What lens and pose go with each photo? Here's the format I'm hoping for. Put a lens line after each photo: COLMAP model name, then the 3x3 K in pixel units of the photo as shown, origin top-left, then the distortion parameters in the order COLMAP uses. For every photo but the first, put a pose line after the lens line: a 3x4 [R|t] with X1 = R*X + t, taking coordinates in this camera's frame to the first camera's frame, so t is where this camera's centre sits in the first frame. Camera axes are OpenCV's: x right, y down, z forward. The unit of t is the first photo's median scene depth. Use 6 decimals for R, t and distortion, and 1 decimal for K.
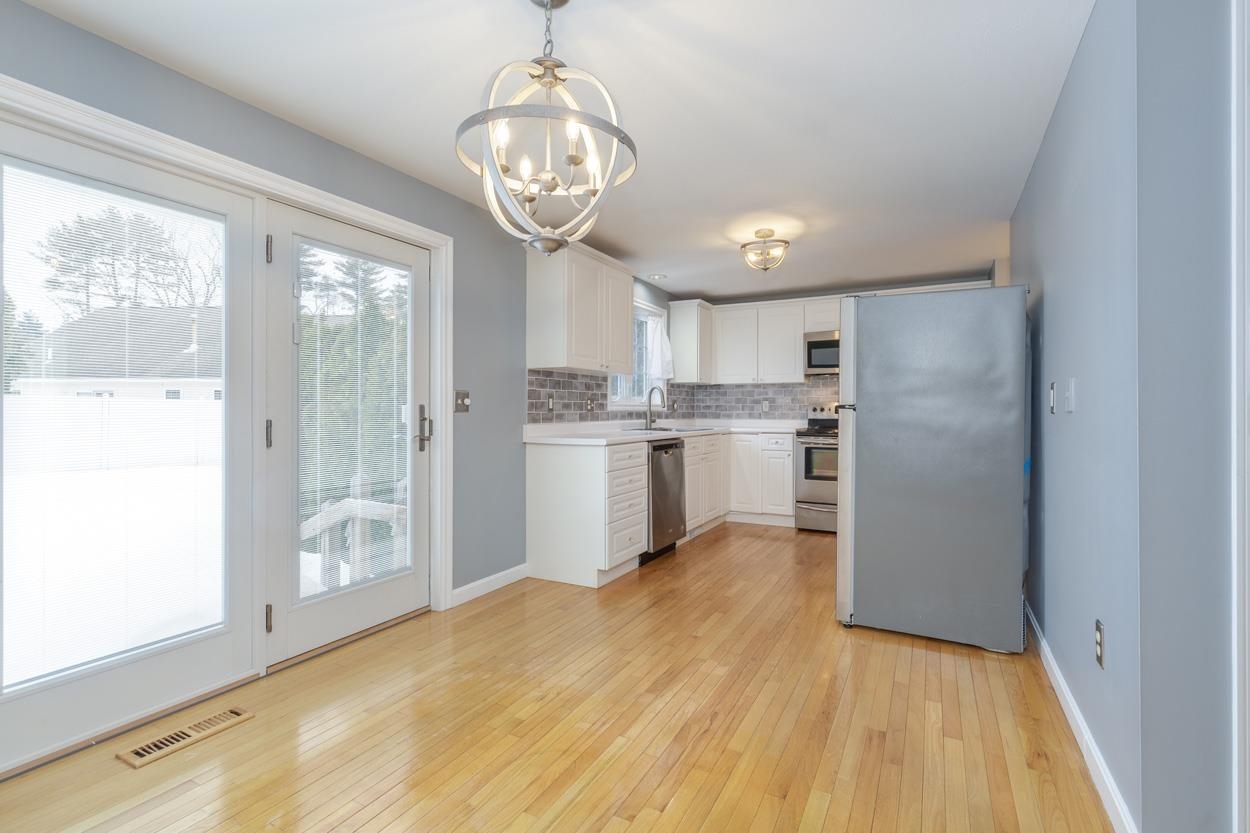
lens RADIAL K [[568.0, 0, 636.8], [0, 568.0, 425.7], [0, 0, 1]] dist [-0.000319, 0.002259]
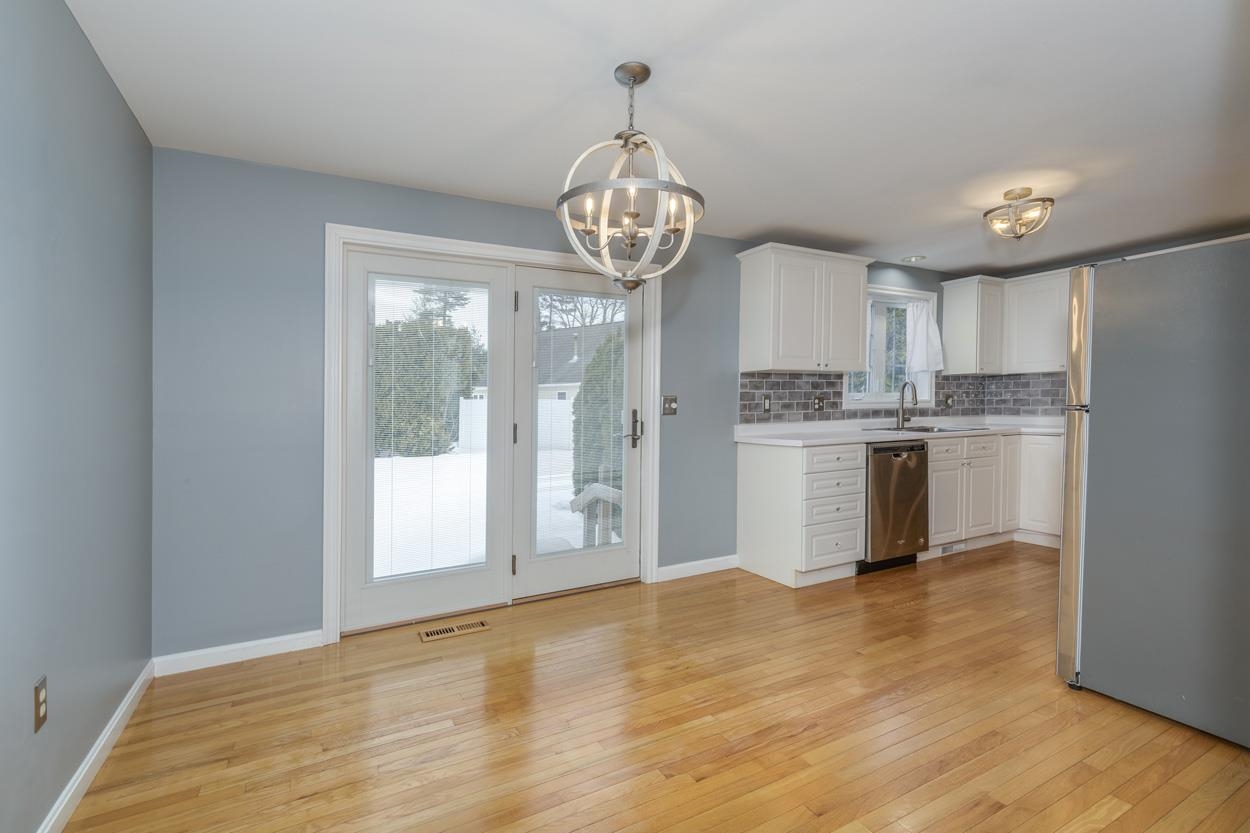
lens RADIAL K [[568.0, 0, 627.3], [0, 568.0, 417.1], [0, 0, 1]] dist [-0.000319, 0.002259]
pose [[0.825317, -0.001322, -0.564668, 0.228709], [0.000810, 0.999999, -0.001158, -0.014740], [0.564669, 0.000499, 0.825317, 0.000085]]
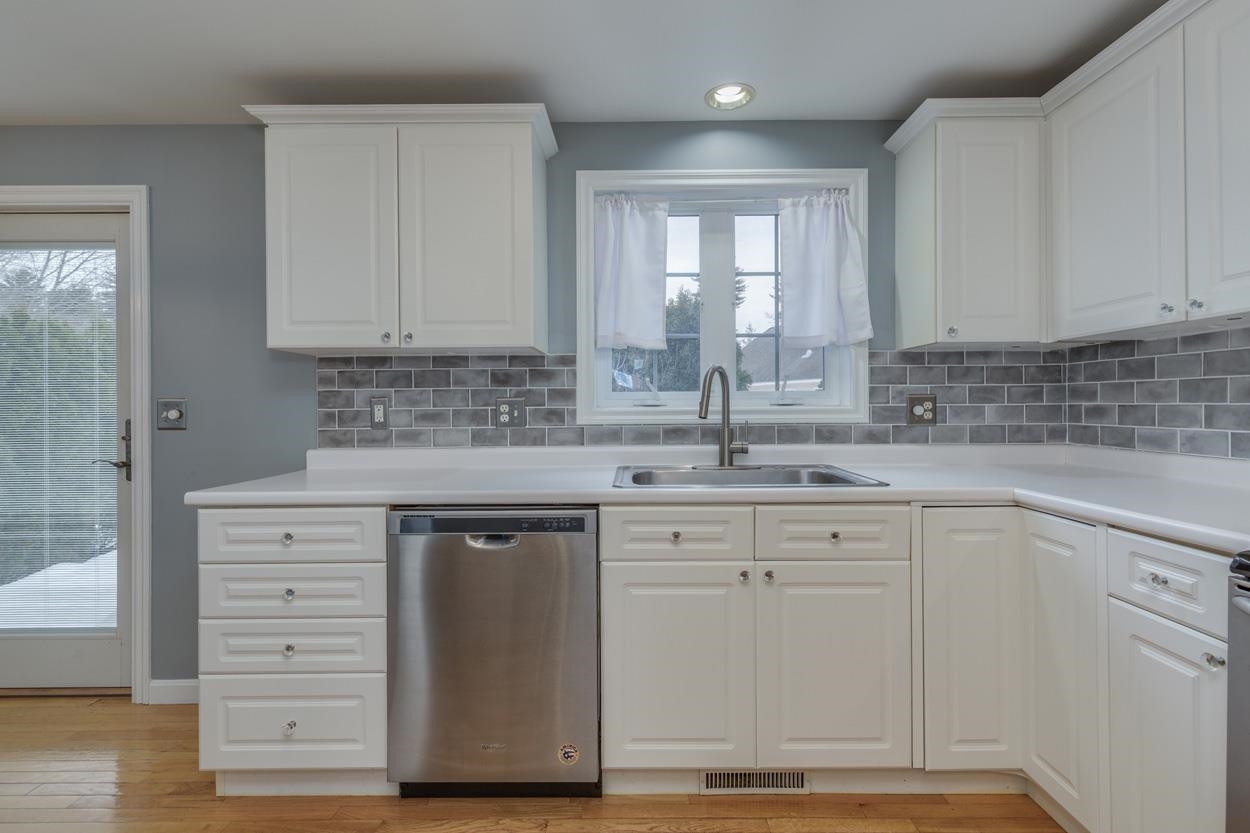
lens RADIAL K [[568.0, 0, 625.6], [0, 568.0, 408.3], [0, 0, 1]] dist [-0.000319, 0.002259]
pose [[0.457002, -0.001887, -0.889464, 0.478995], [-0.016560, 0.999806, -0.010630, -0.043101], [0.889312, 0.019588, 0.456882, 0.979881]]
